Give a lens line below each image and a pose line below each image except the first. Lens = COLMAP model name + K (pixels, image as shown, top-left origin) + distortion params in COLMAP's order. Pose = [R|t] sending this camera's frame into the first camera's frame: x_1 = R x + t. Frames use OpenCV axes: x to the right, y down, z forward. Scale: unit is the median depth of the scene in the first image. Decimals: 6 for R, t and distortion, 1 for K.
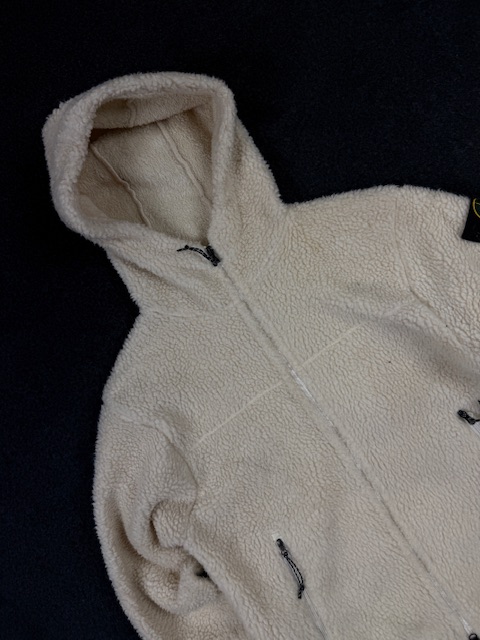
lens RADIAL K [[445.7, 0, 249.6], [0, 445.7, 319.2], [0, 0, 1]] dist [0.048166, -0.147878]
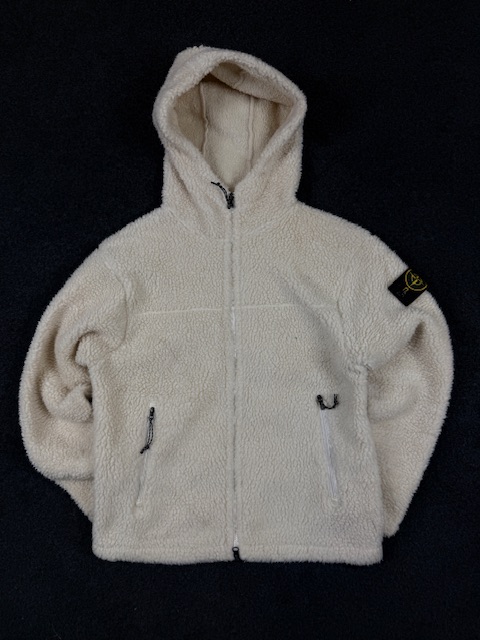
lens RADIAL K [[445.7, 0, 249.6], [0, 445.7, 319.2], [0, 0, 1]] dist [0.048166, -0.147878]
pose [[0.831816, 0.553519, 0.041215, 0.105803], [-0.551693, 0.832657, -0.048133, 0.188364], [-0.060960, 0.017300, 0.997990, -0.338713]]
